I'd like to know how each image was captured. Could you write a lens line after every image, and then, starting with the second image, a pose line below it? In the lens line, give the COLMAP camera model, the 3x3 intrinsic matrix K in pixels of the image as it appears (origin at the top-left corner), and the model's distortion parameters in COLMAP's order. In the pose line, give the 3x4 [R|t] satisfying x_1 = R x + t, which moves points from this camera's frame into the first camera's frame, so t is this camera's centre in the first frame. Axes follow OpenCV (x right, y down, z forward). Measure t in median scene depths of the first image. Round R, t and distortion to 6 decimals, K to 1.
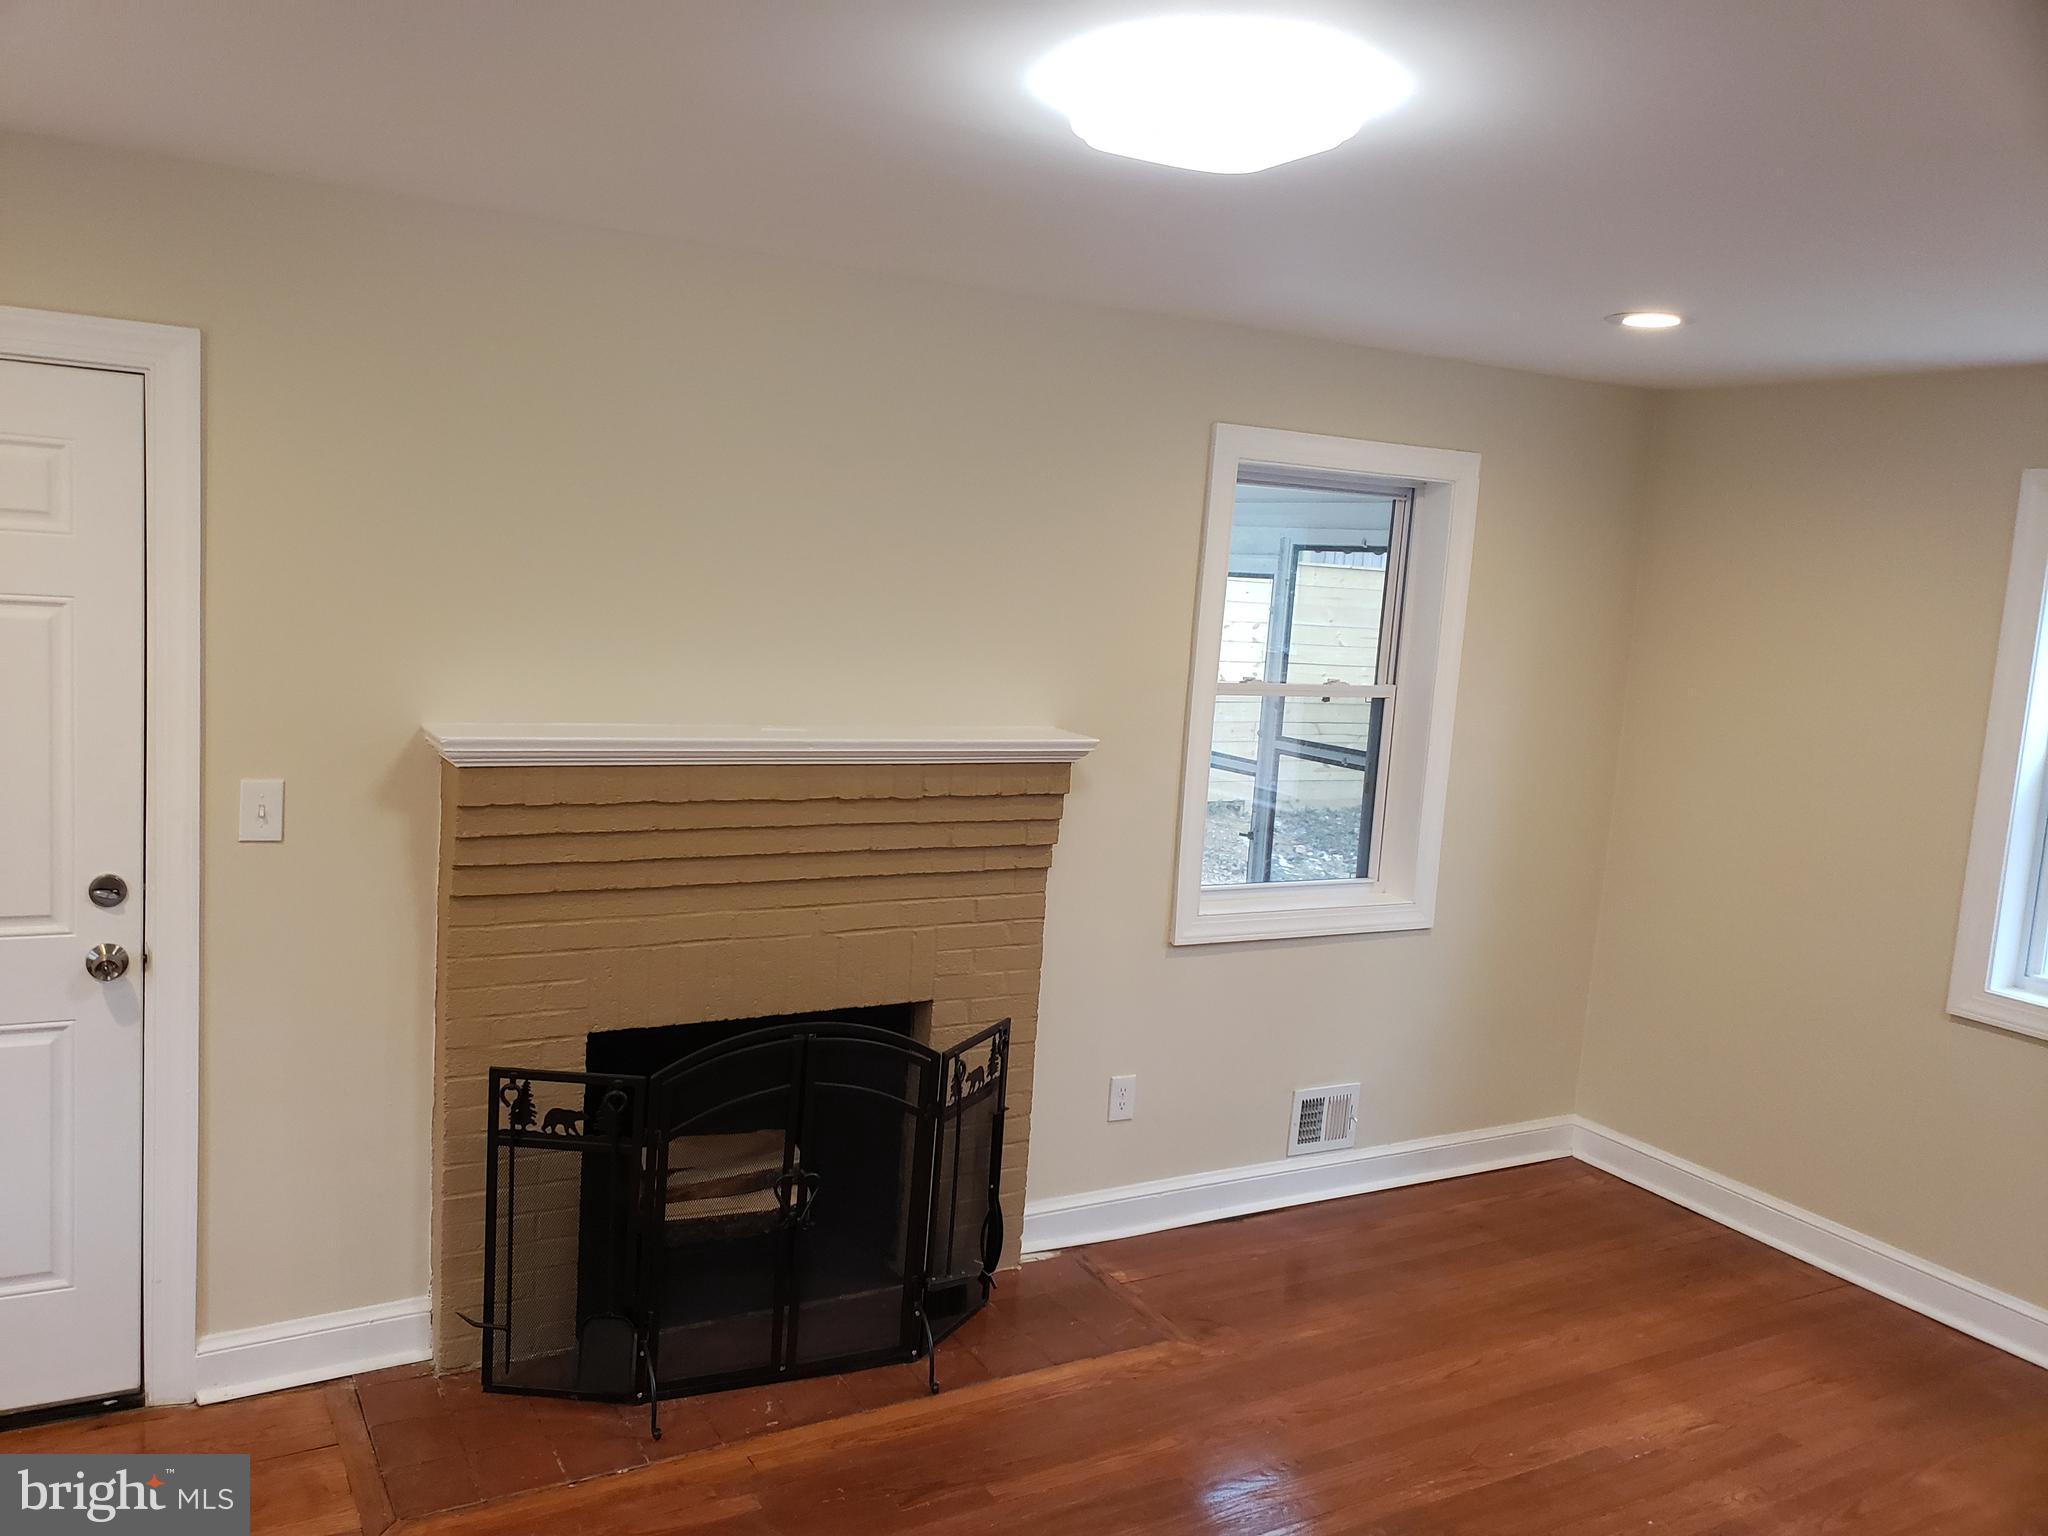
lens RADIAL K [[1570.5, 0, 1024.0], [0, 1570.5, 768.0], [0, 0, 1]] dist [0.025285, 0.003354]
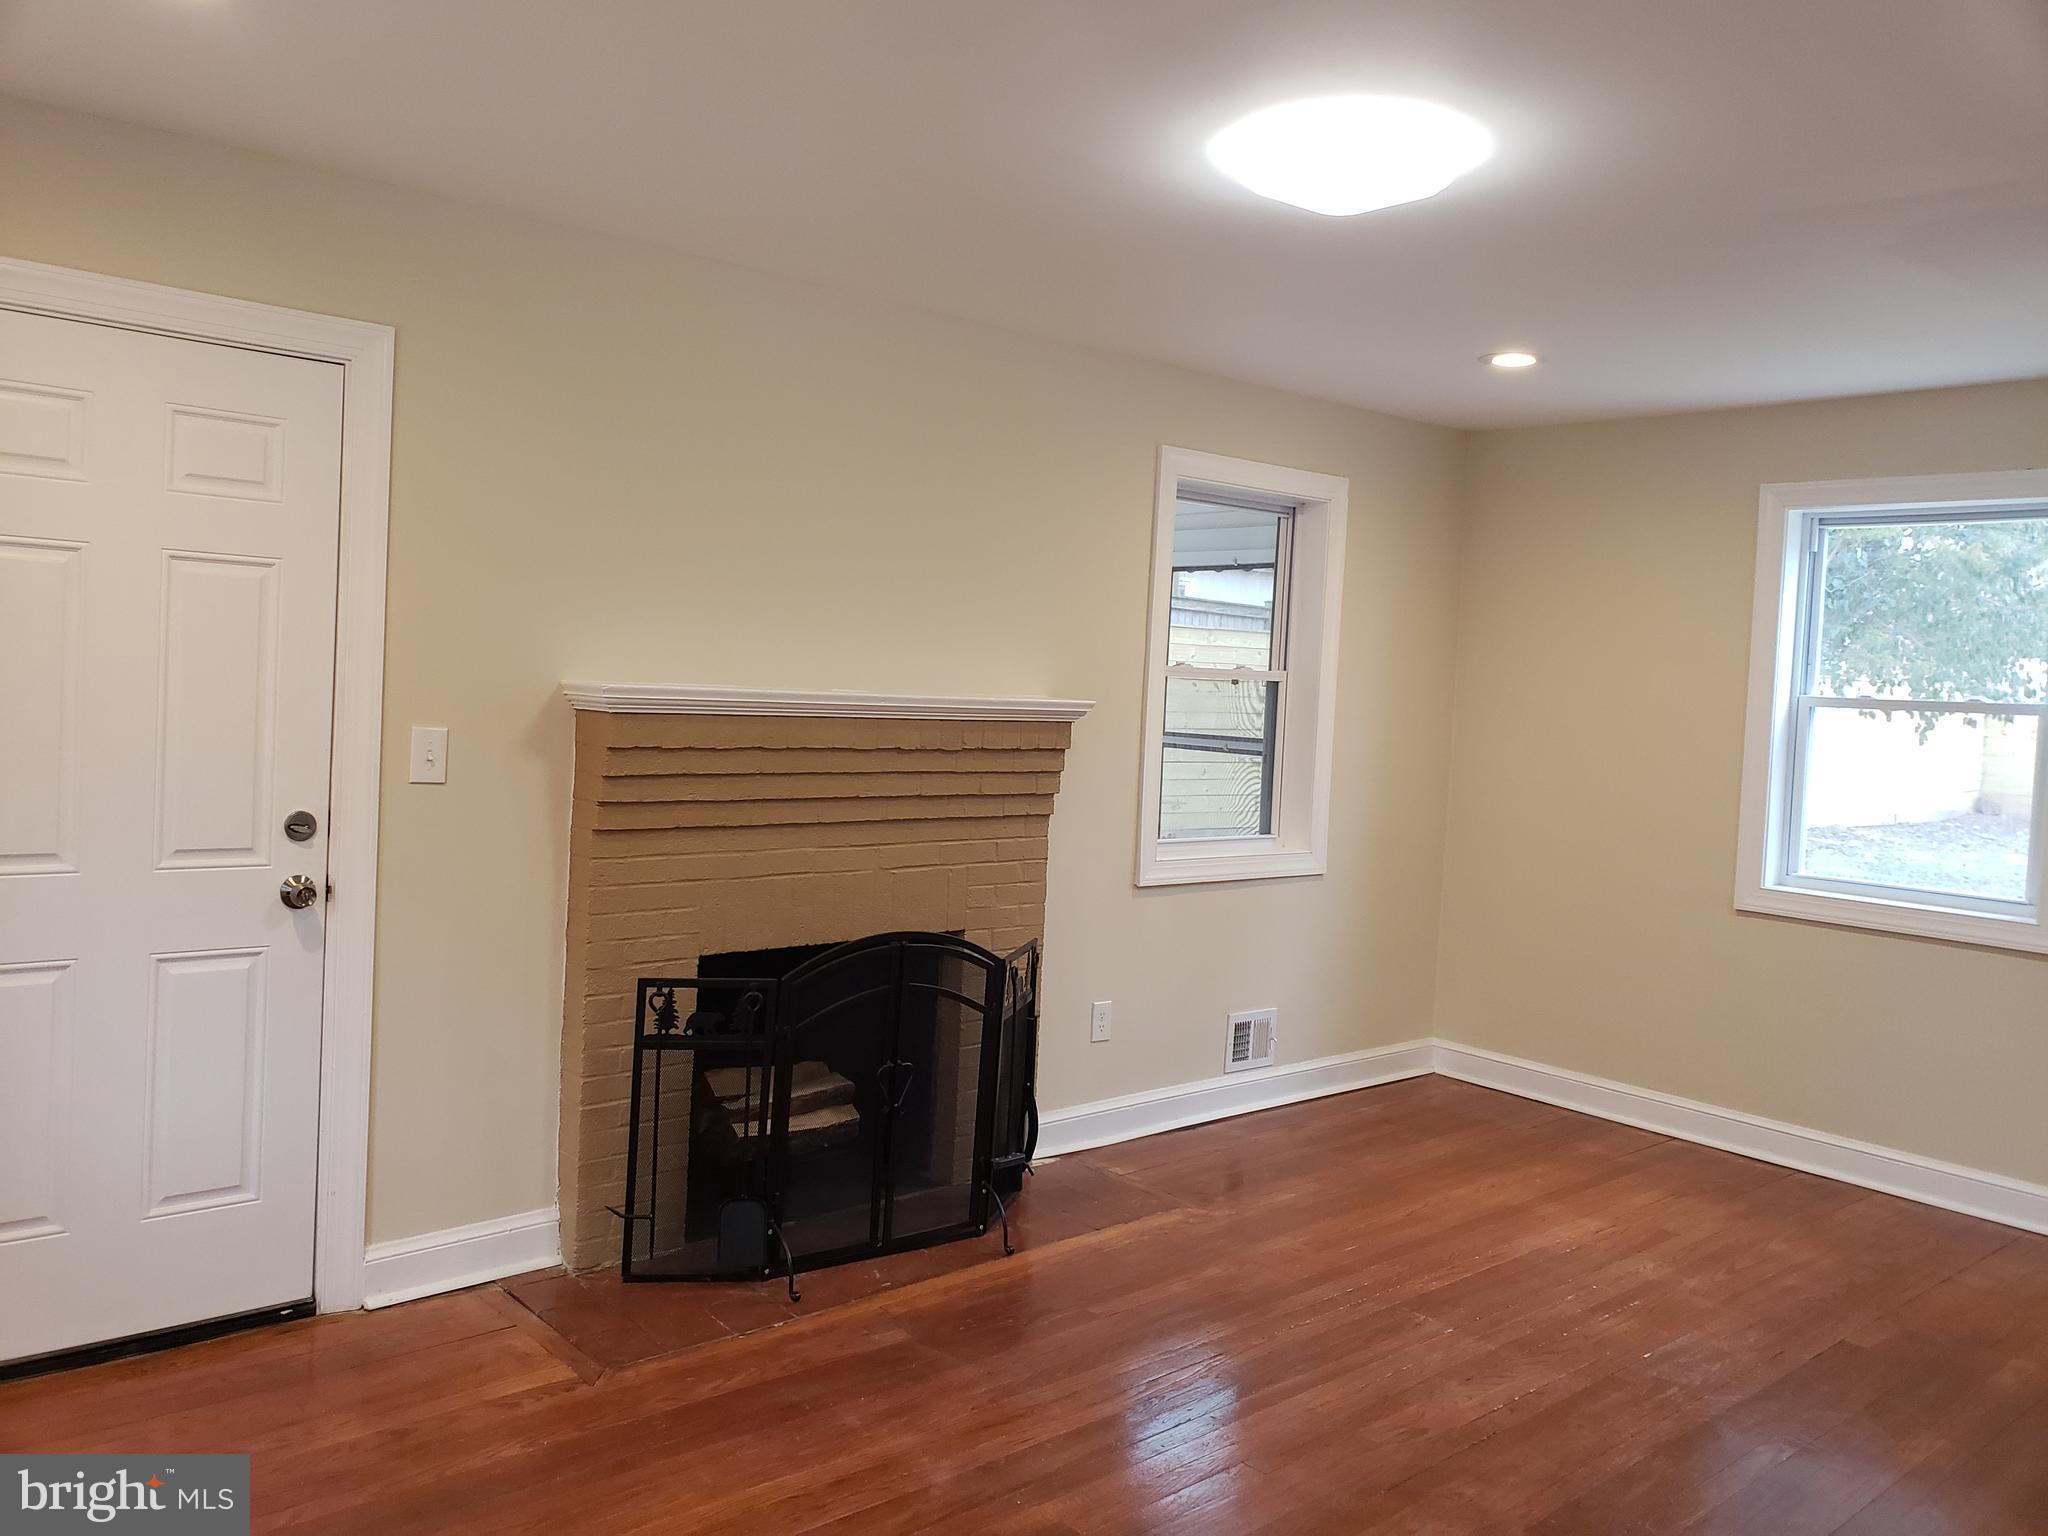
lens RADIAL K [[1603.0, 0, 987.3], [0, 1603.0, 770.6], [0, 0, 1]] dist [0.114998, -0.214738]
pose [[0.978072, -0.029111, 0.206224, -0.299964], [0.043929, 0.996742, -0.067643, 0.119204], [-0.203583, 0.075219, 0.976164, -0.176753]]
